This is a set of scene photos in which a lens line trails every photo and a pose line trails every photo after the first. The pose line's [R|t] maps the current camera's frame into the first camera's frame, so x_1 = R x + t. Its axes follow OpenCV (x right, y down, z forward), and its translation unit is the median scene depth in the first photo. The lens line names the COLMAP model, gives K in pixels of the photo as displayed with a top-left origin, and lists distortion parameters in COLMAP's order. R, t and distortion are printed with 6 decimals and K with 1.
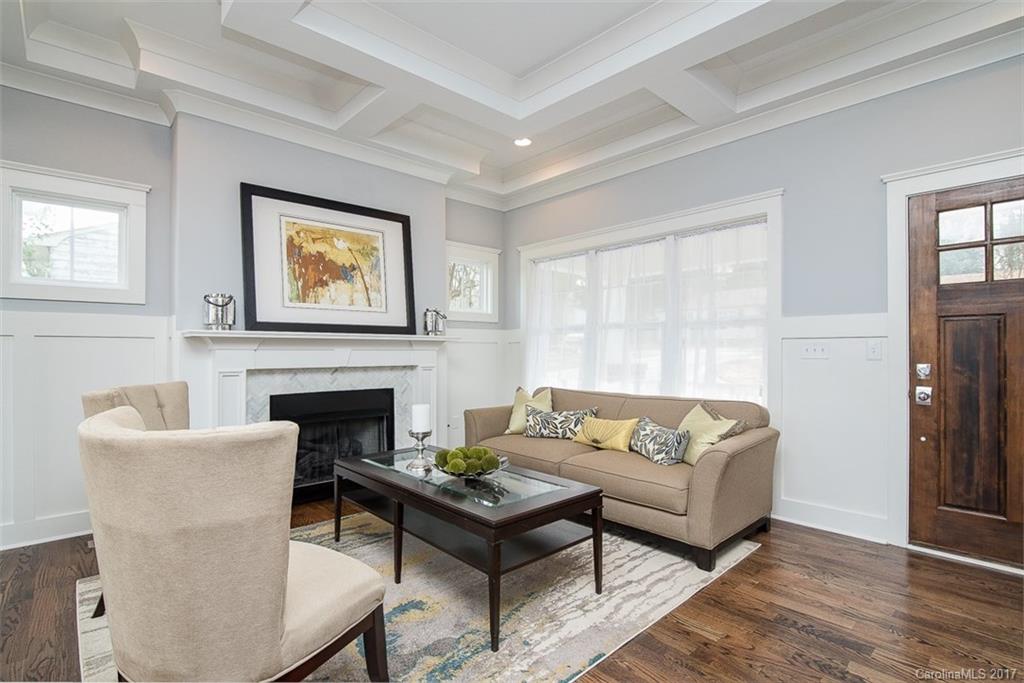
lens RADIAL K [[478.0, 0, 506.5], [0, 478.0, 350.4], [0, 0, 1]] dist [-0.019531, -0.000145]
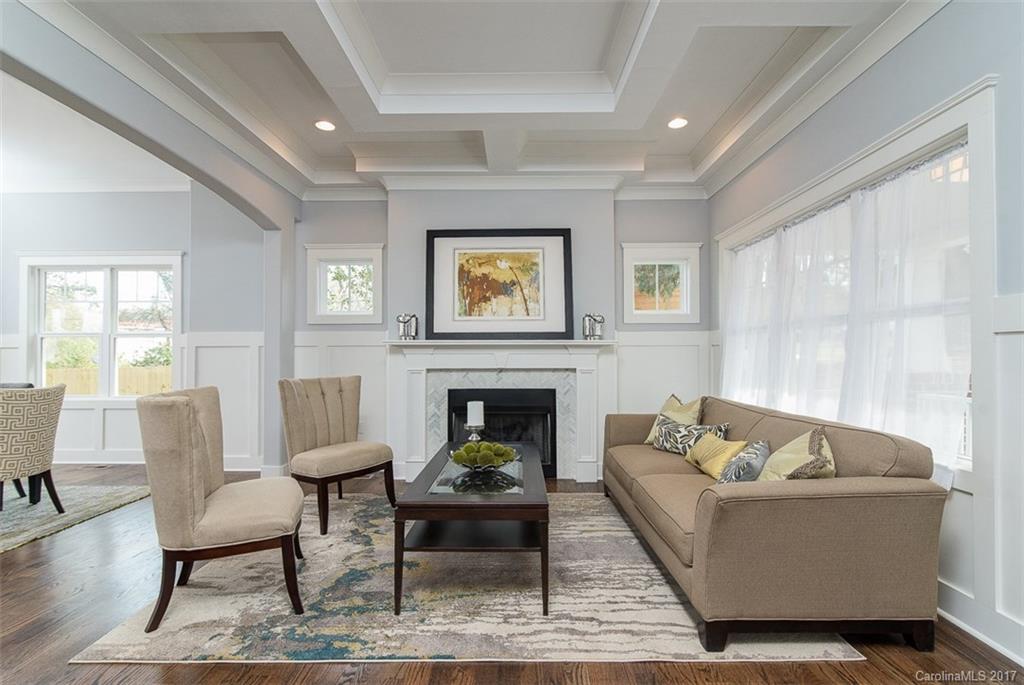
lens RADIAL K [[467.0, 0, 517.6], [0, 467.0, 348.3], [0, 0, 1]] dist [-0.002813, -0.000453]
pose [[0.743316, -0.009541, -0.668872, 0.462290], [0.002546, 0.999931, -0.011434, -0.001559], [0.668935, 0.006796, 0.743290, 0.165855]]
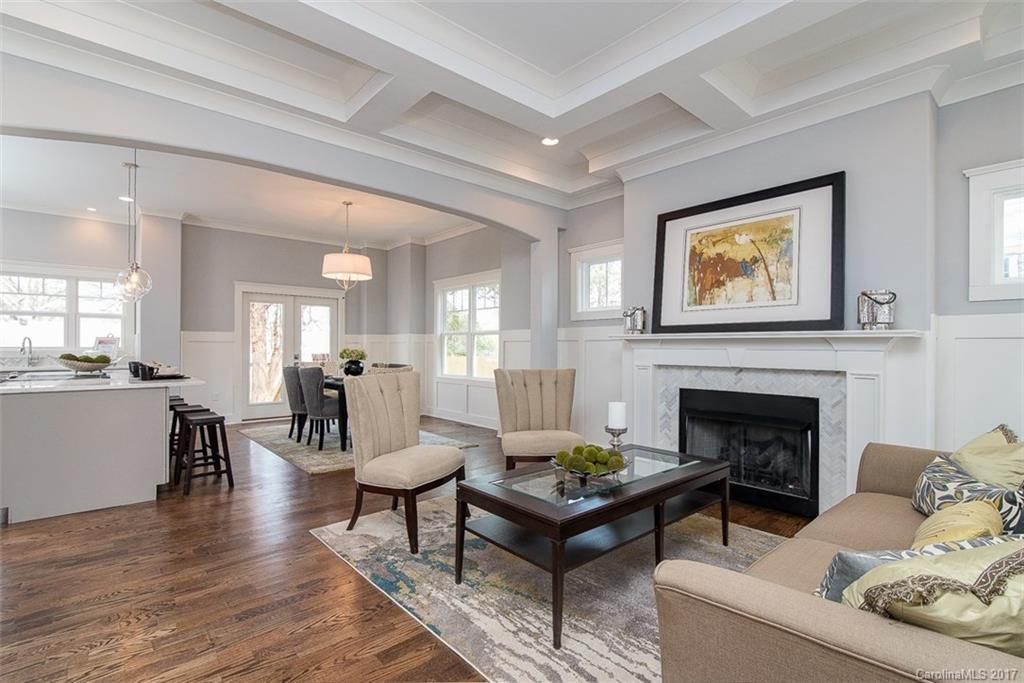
lens RADIAL K [[467.0, 0, 517.6], [0, 467.0, 347.3], [0, 0, 1]] dist [-0.002813, -0.000453]
pose [[0.005764, 0.001531, -0.999982, 0.597579], [-0.004019, 0.999991, 0.001508, -0.005126], [0.999975, 0.004010, 0.005770, 0.553789]]
